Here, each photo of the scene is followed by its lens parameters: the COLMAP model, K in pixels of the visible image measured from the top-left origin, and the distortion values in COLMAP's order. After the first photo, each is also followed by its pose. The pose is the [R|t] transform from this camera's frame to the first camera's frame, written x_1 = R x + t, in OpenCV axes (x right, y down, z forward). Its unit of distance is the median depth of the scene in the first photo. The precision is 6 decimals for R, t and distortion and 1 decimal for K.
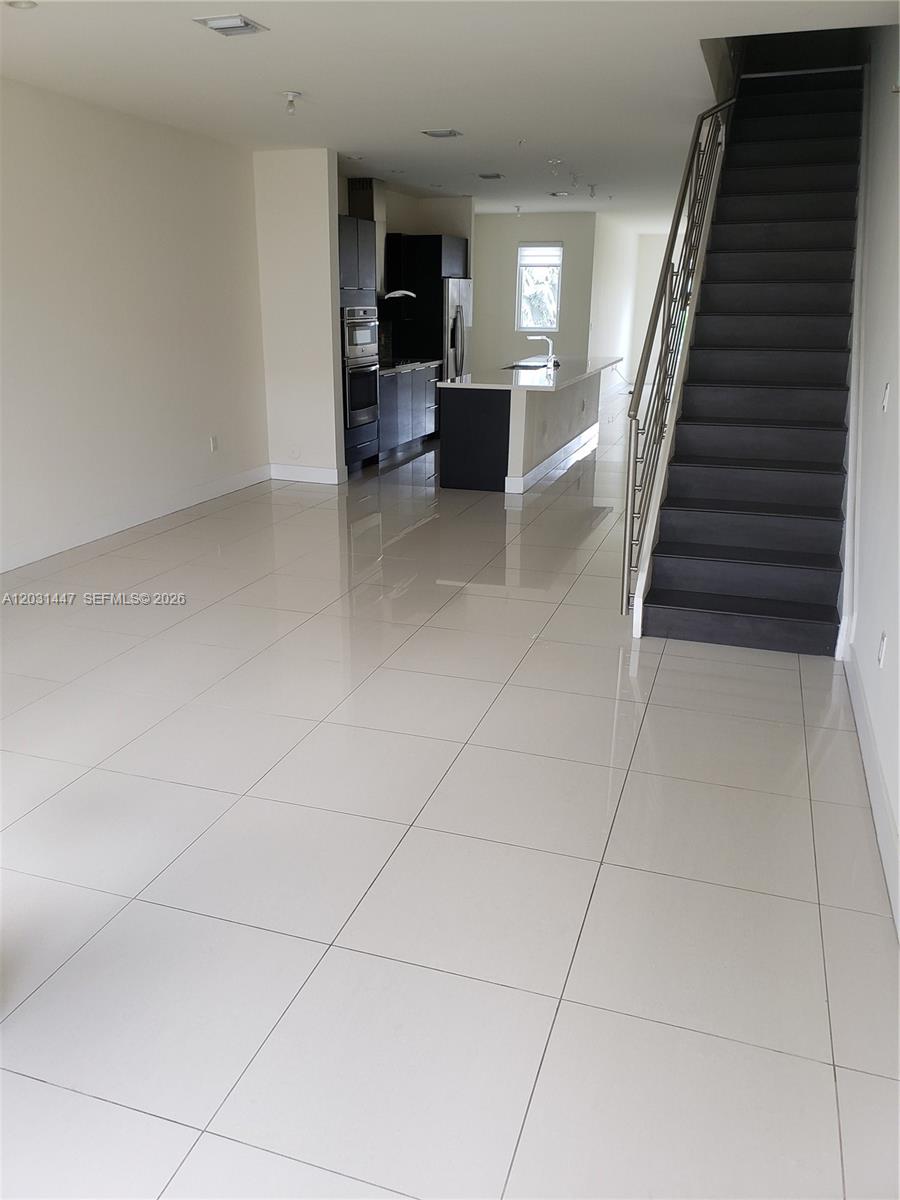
lens RADIAL K [[944.3, 0, 452.9], [0, 944.3, 596.2], [0, 0, 1]] dist [0.028908, -0.004261]
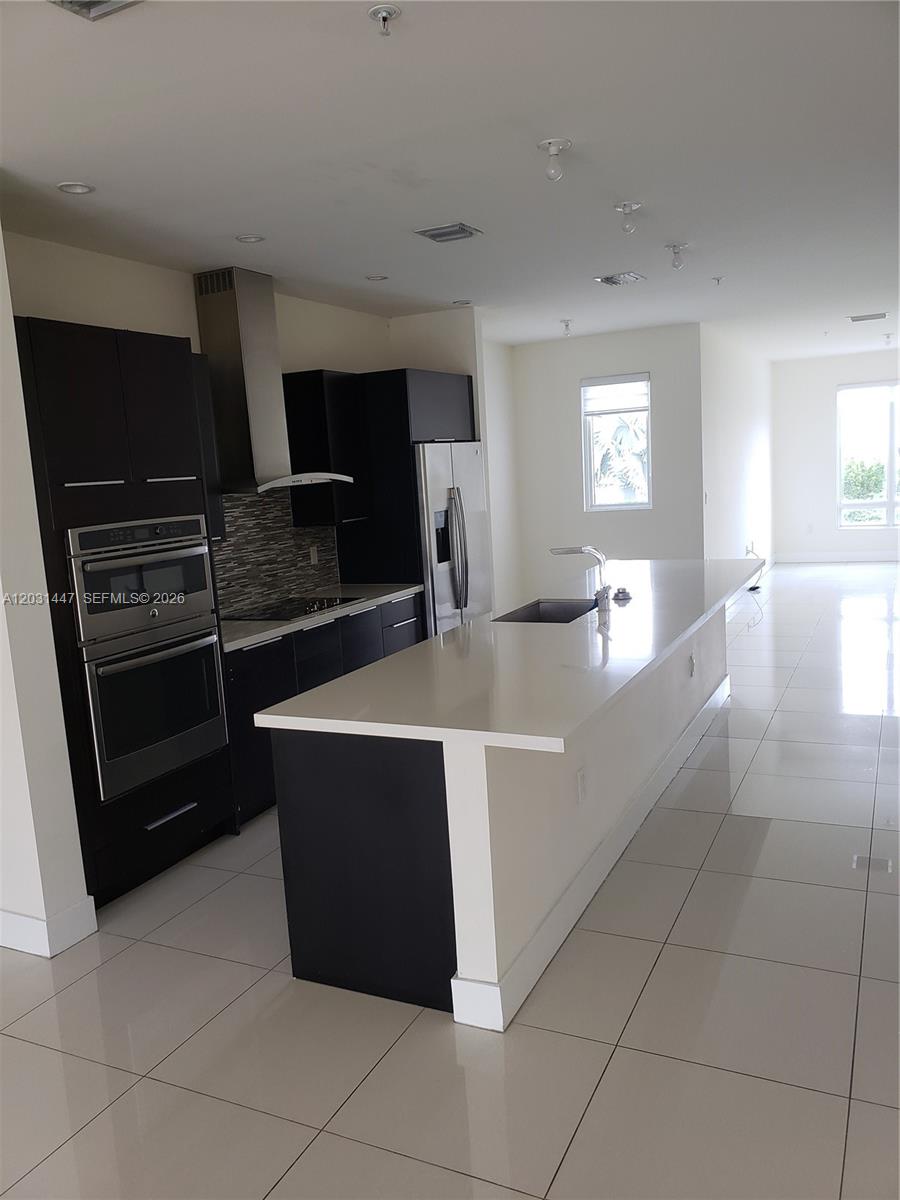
lens RADIAL K [[944.3, 0, 448.9], [0, 944.3, 607.3], [0, 0, 1]] dist [0.028908, -0.004261]
pose [[0.988103, -0.047068, -0.146417, 0.081970], [0.024433, 0.987969, -0.152708, -0.149652], [0.151843, 0.147314, 0.977365, 0.457886]]
